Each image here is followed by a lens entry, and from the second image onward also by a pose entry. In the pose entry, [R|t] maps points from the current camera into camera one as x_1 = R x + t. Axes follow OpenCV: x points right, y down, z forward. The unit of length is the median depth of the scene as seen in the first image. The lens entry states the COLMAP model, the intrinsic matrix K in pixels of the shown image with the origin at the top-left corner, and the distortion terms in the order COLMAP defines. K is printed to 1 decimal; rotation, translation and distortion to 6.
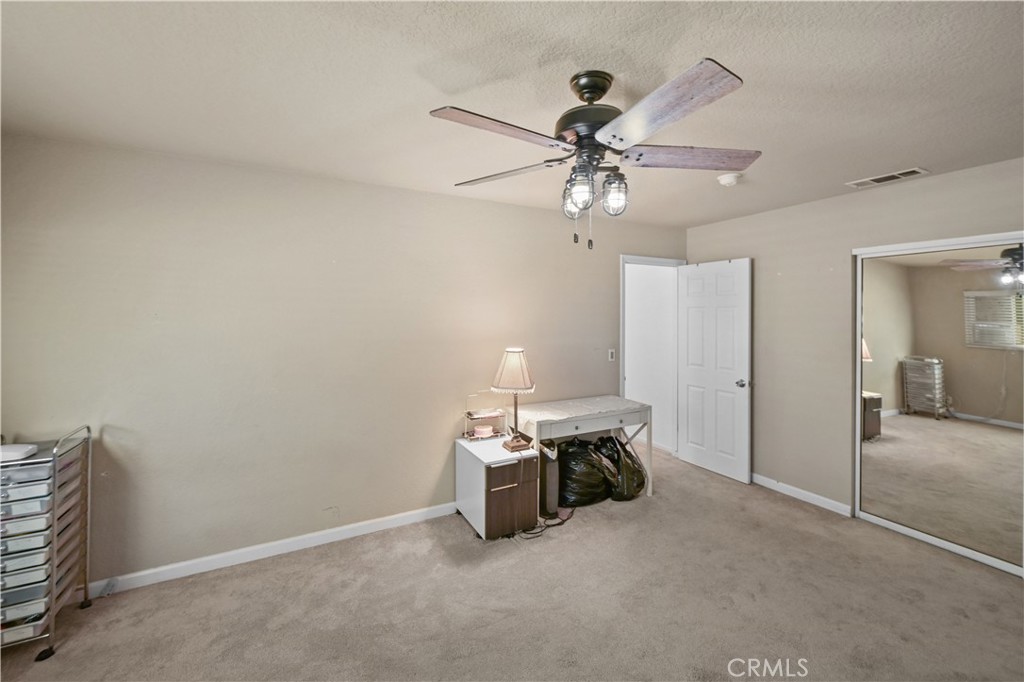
lens RADIAL K [[418.5, 0, 512.1], [0, 418.5, 306.8], [0, 0, 1]] dist [0.000071, 0.000008]
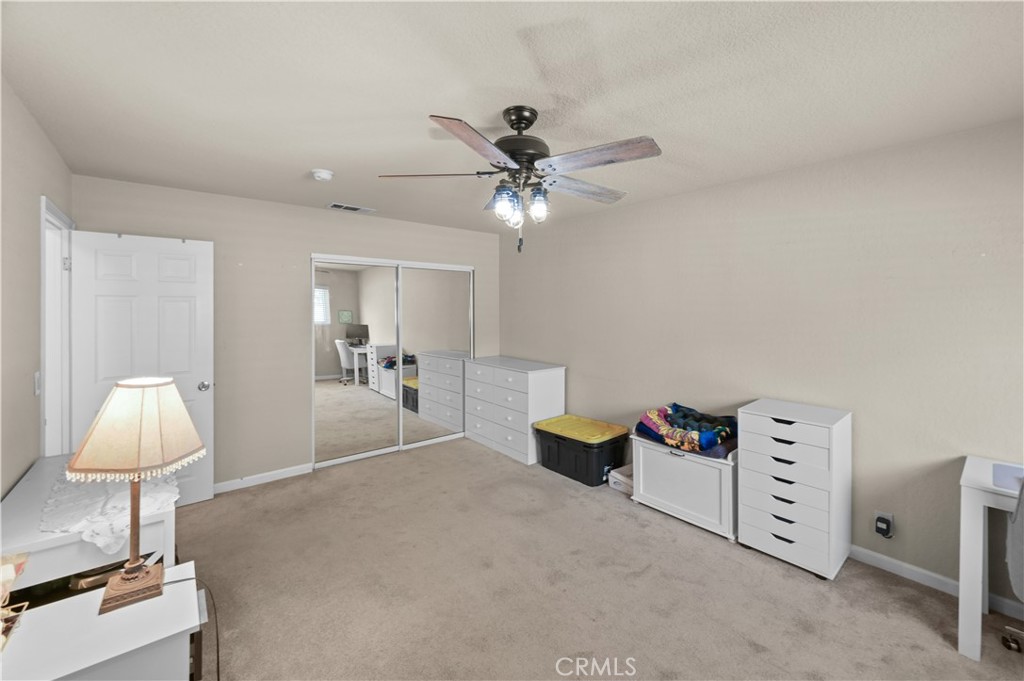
lens RADIAL K [[412.8, 0, 514.9], [0, 412.8, 318.6], [0, 0, 1]] dist [-0.000651, -0.000001]
pose [[-0.189973, -0.020773, 0.981569, -0.492897], [-0.011033, 0.999758, 0.019022, 0.024235], [-0.981727, -0.007216, -0.190157, 0.659259]]
